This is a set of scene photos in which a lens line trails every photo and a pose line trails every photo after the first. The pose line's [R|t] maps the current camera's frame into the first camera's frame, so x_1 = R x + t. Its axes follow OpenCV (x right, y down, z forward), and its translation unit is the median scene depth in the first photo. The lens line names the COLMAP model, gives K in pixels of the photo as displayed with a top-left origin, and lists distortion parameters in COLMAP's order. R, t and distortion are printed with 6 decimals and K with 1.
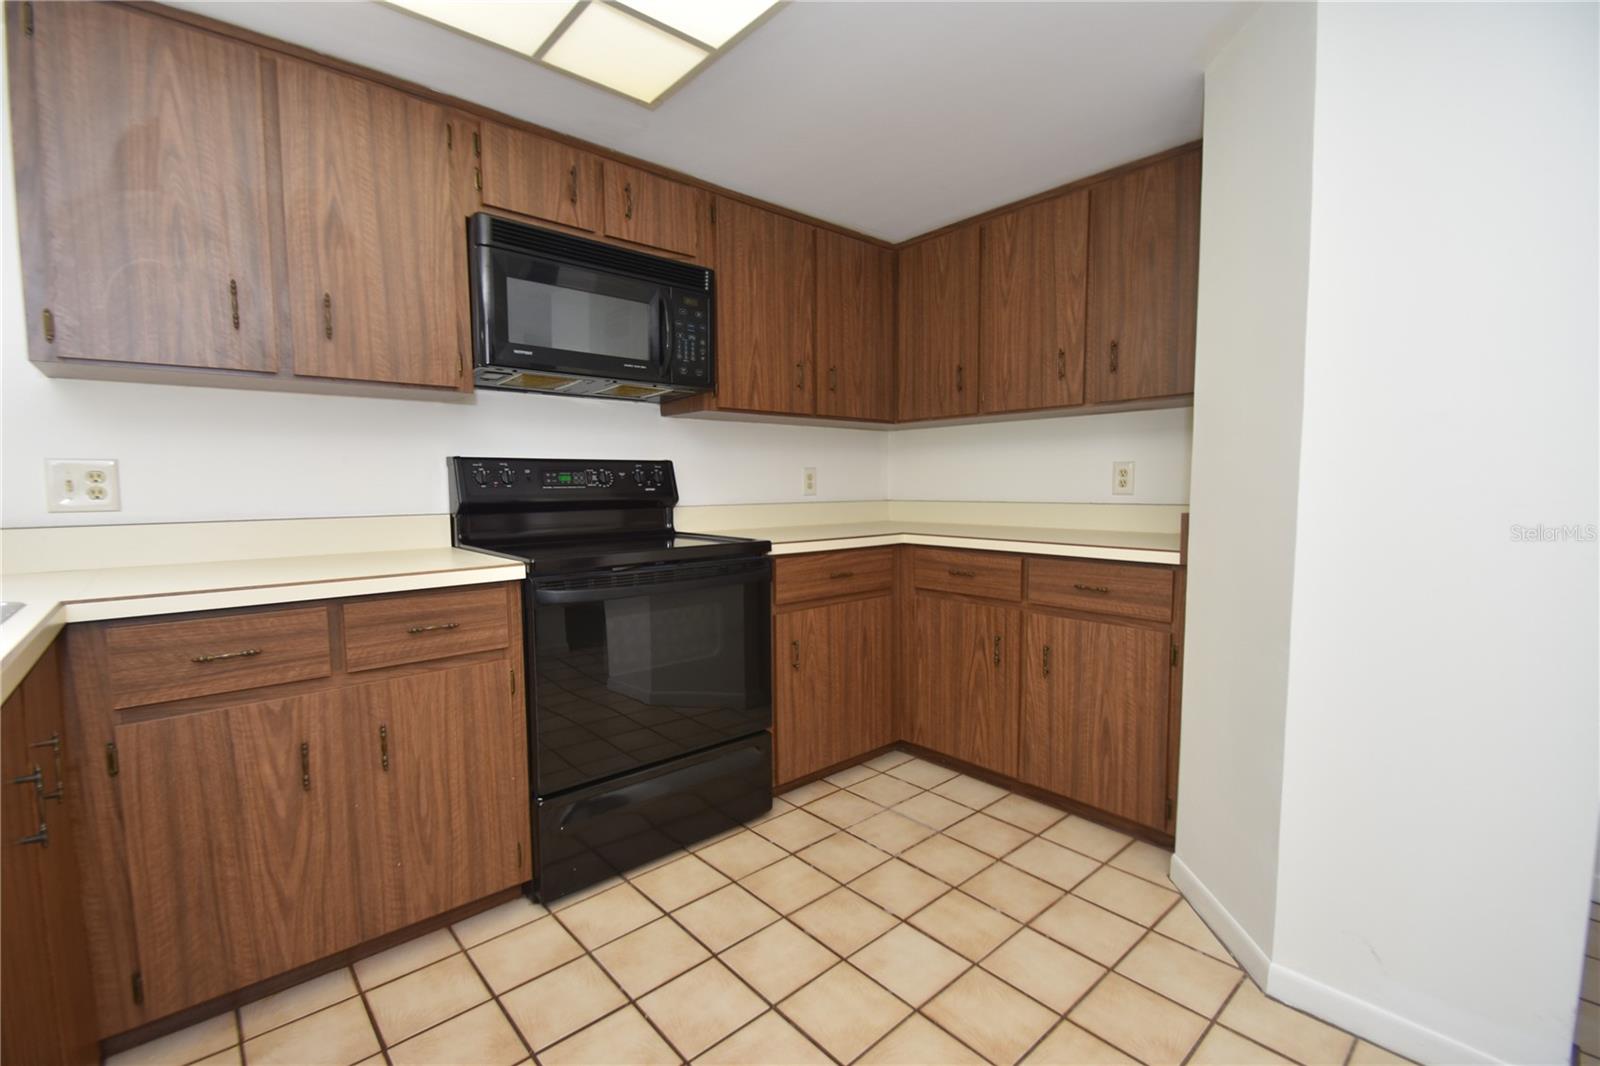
lens RADIAL K [[691.7, 0, 797.9], [0, 691.7, 540.3], [0, 0, 1]] dist [0.012986, -0.016413]
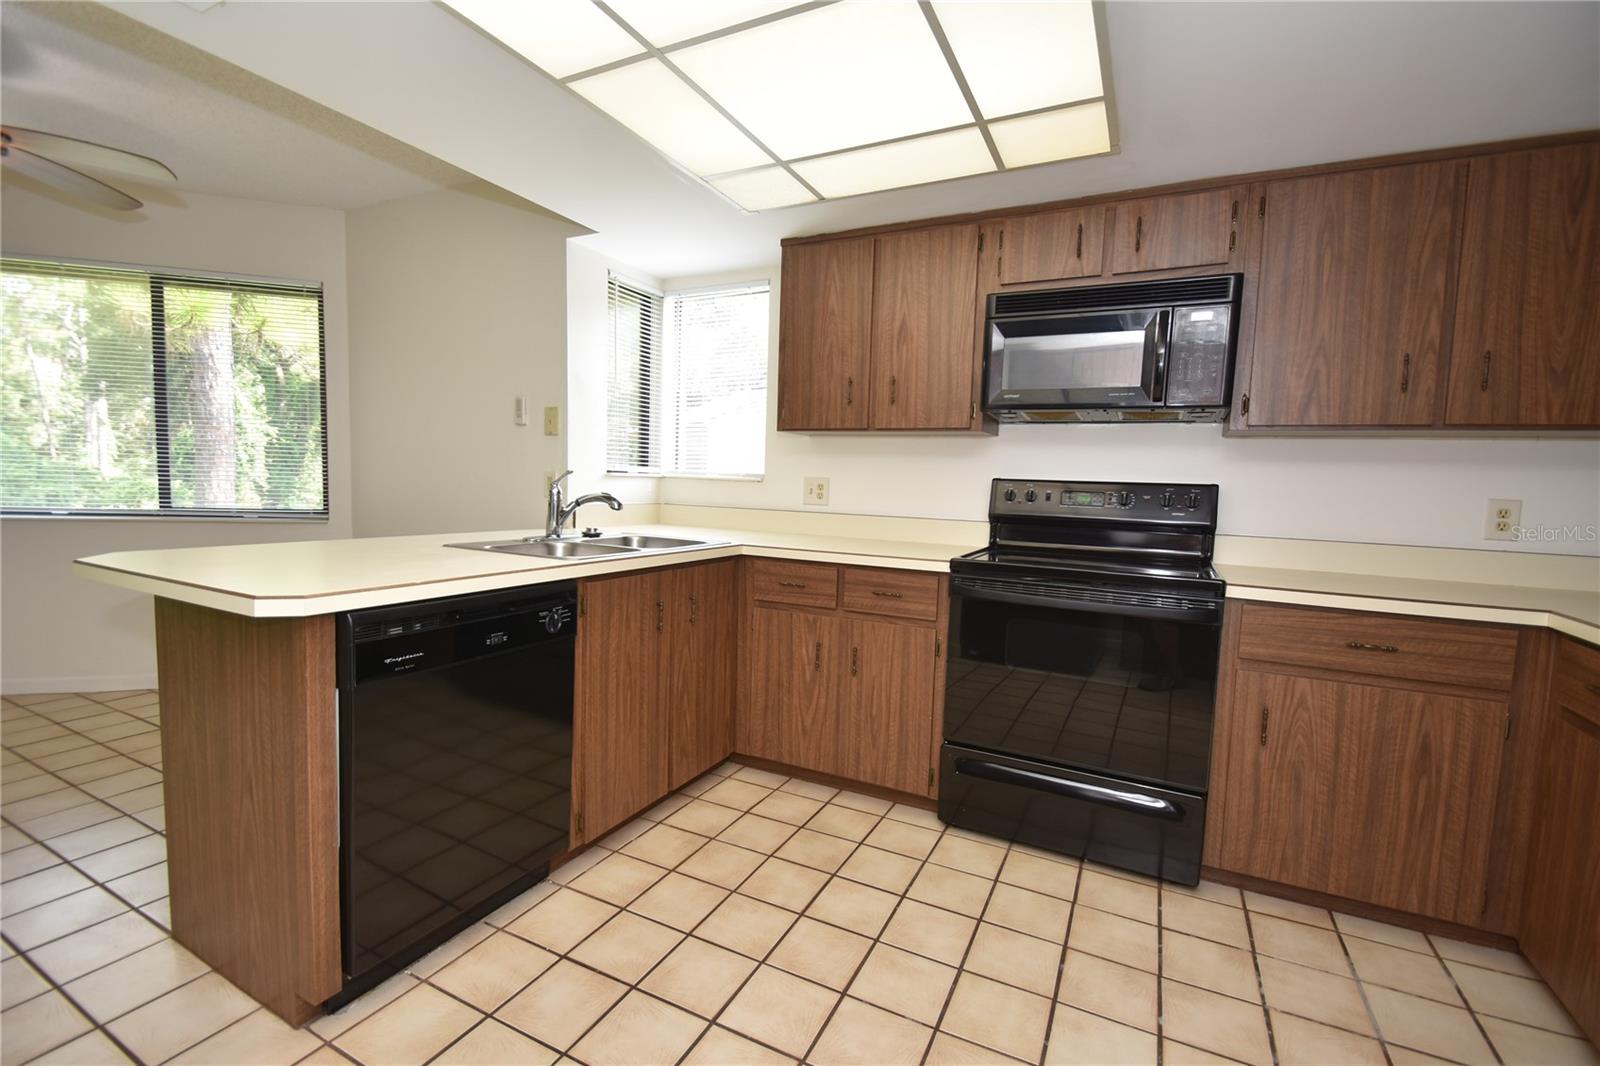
lens RADIAL K [[691.7, 0, 797.9], [0, 691.7, 540.3], [0, 0, 1]] dist [0.012986, -0.016413]
pose [[0.371125, 0.098083, -0.923388, 0.693141], [-0.112128, 0.991863, 0.060290, -0.051869], [0.921788, 0.081163, 0.379103, 0.216092]]
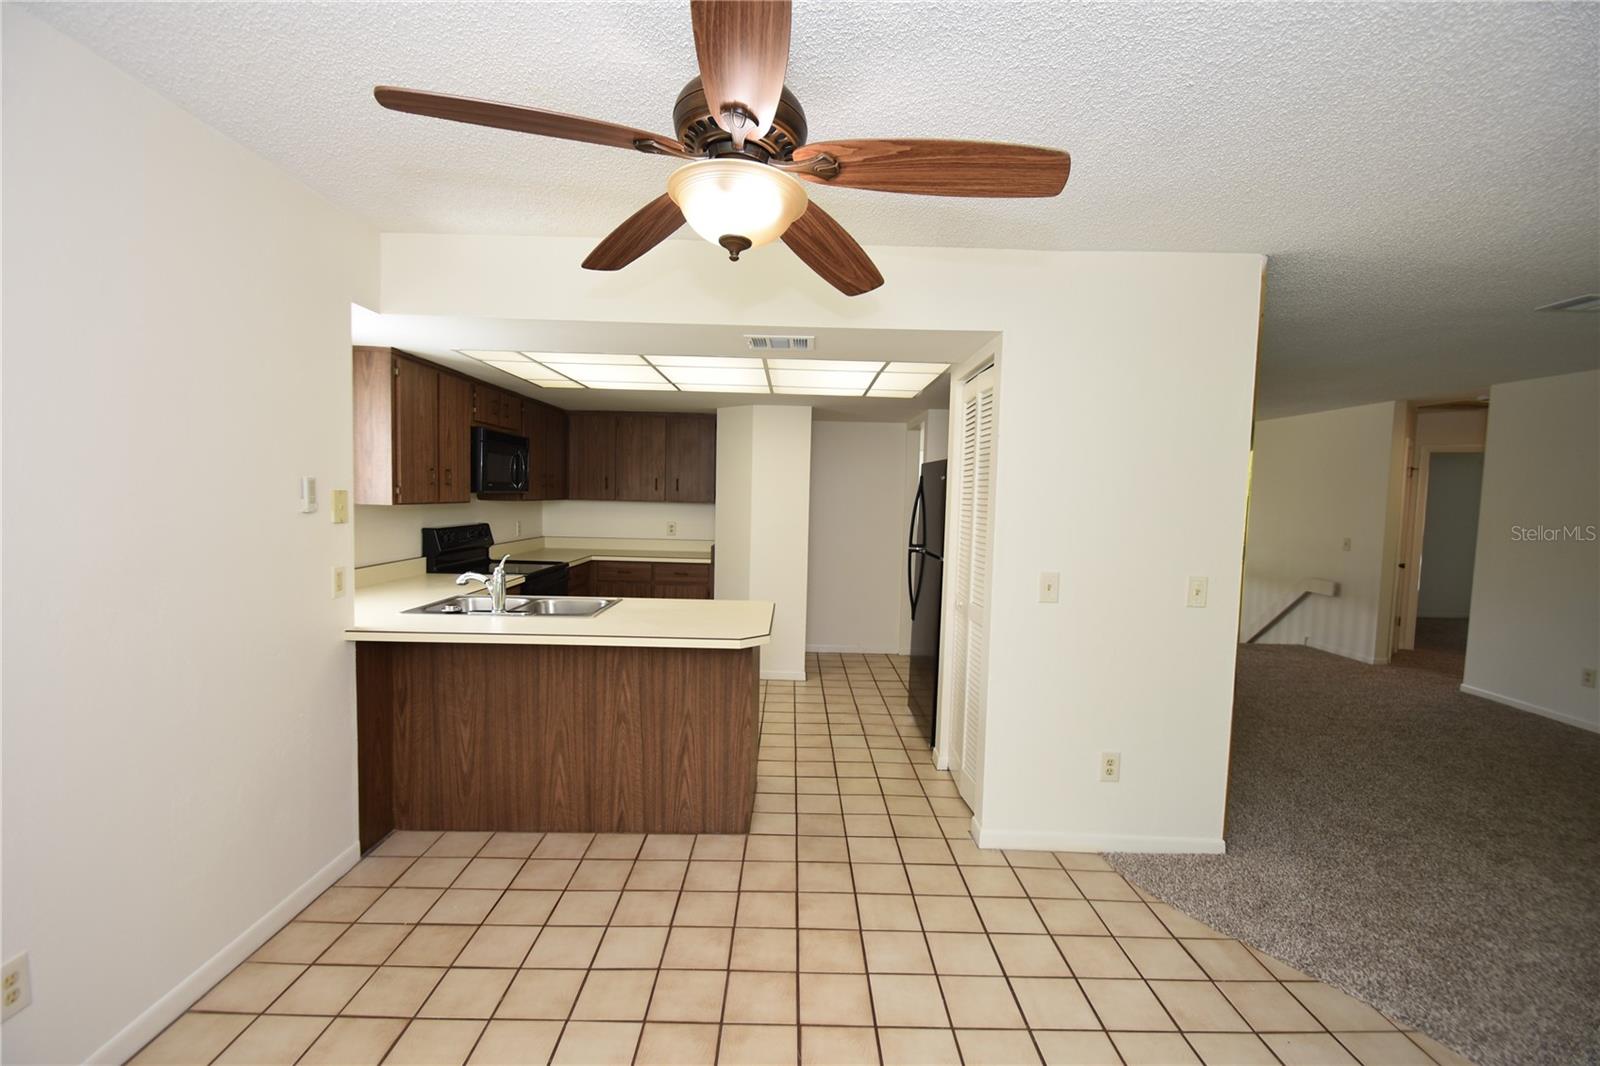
lens RADIAL K [[691.7, 0, 797.9], [0, 691.7, 540.3], [0, 0, 1]] dist [0.012986, -0.016413]
pose [[0.663412, -0.027097, 0.747764, -1.576684], [0.032942, 0.999433, 0.006991, -0.079467], [-0.747529, 0.019995, 0.663928, -1.395959]]
